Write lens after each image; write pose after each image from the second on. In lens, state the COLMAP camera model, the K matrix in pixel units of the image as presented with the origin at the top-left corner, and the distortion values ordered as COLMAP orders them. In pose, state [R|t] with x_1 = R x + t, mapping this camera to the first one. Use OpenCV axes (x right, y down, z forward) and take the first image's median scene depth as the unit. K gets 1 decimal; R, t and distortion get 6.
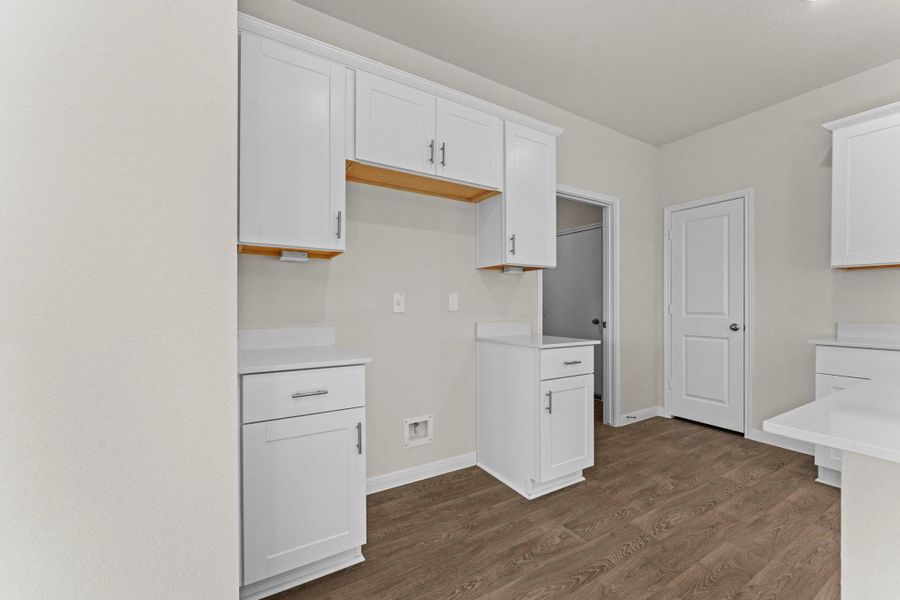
lens RADIAL K [[369.2, 0, 456.5], [0, 369.2, 304.4], [0, 0, 1]] dist [0.001744, 0.000298]
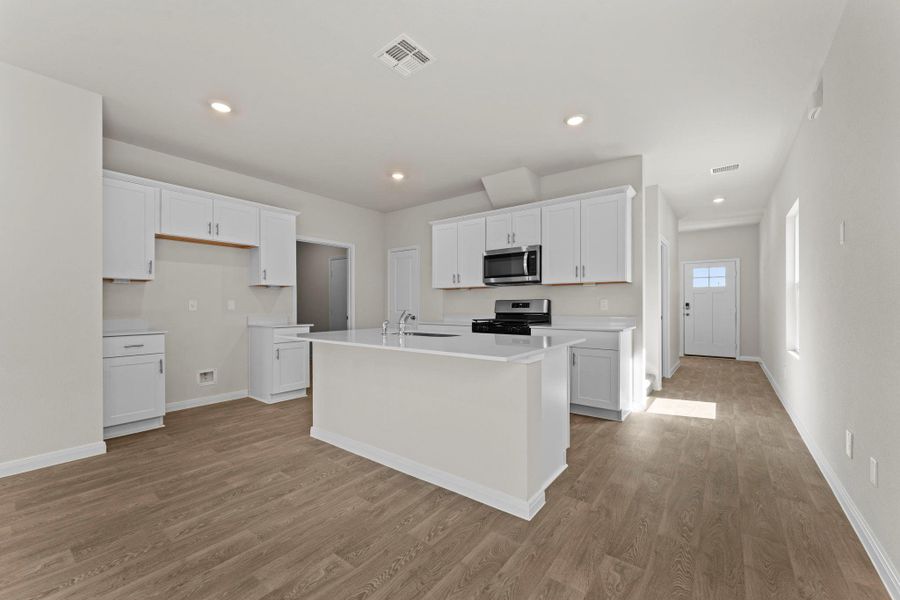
lens RADIAL K [[363.3, 0, 451.6], [0, 363.3, 305.9], [0, 0, 1]] dist [-0.000141, -0.000008]
pose [[0.933988, -0.000928, 0.357304, 0.378276], [0.000085, 0.999997, 0.002375, -0.006061], [-0.357305, -0.002188, 0.933985, -1.071744]]
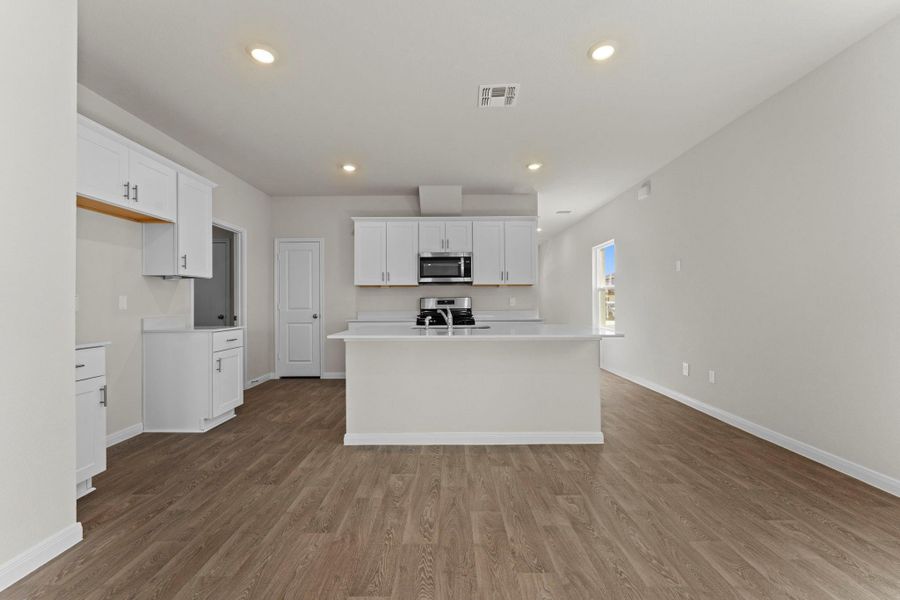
lens RADIAL K [[363.4, 0, 450.0], [0, 363.4, 300.0], [0, 0, 1]] dist [-0.000615, -0.000064]
pose [[0.527394, 0.004392, 0.849609, -0.487241], [0.002565, 0.999974, -0.006762, -0.003161], [-0.849617, 0.005746, 0.527369, -0.588516]]
